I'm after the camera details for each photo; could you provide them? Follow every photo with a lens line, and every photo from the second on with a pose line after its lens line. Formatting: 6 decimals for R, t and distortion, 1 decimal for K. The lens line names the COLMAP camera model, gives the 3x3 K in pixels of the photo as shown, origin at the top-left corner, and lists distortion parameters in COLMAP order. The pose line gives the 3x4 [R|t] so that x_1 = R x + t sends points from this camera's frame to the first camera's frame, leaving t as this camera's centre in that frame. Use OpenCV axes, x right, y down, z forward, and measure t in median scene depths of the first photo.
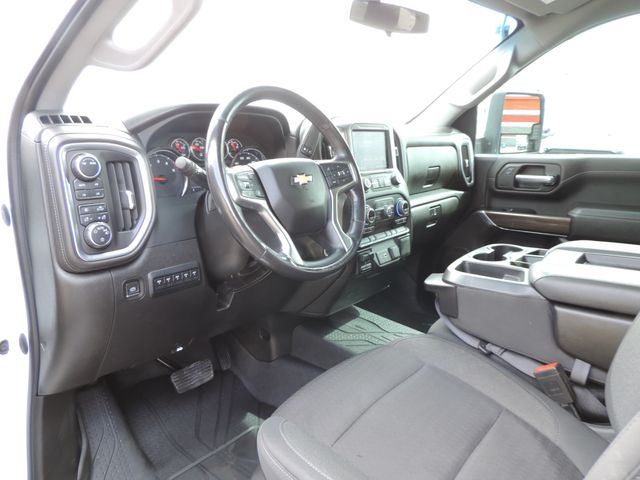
lens RADIAL K [[446.9, 0, 320.2], [0, 446.9, 236.3], [0, 0, 1]] dist [-0.039329, -0.003653]
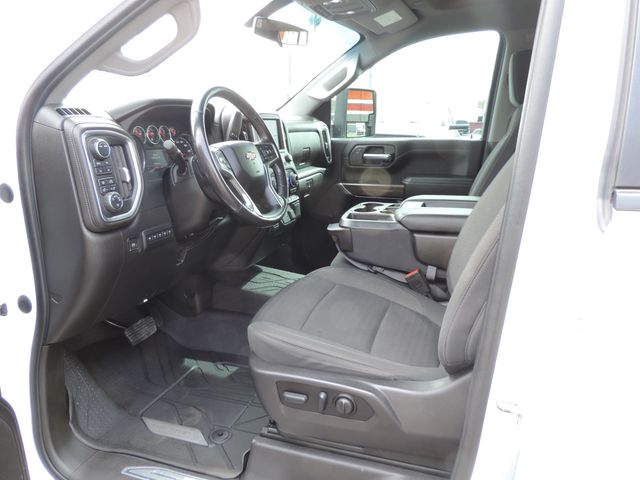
lens RADIAL K [[441.9, 0, 320.0], [0, 441.9, 240.0], [0, 0, 1]] dist [-0.074406, 0.000240]
pose [[0.930697, -0.088648, 0.354887, -0.251923], [0.074348, 0.995782, 0.053761, 0.053826], [-0.358156, -0.023651, 0.933362, -0.254777]]
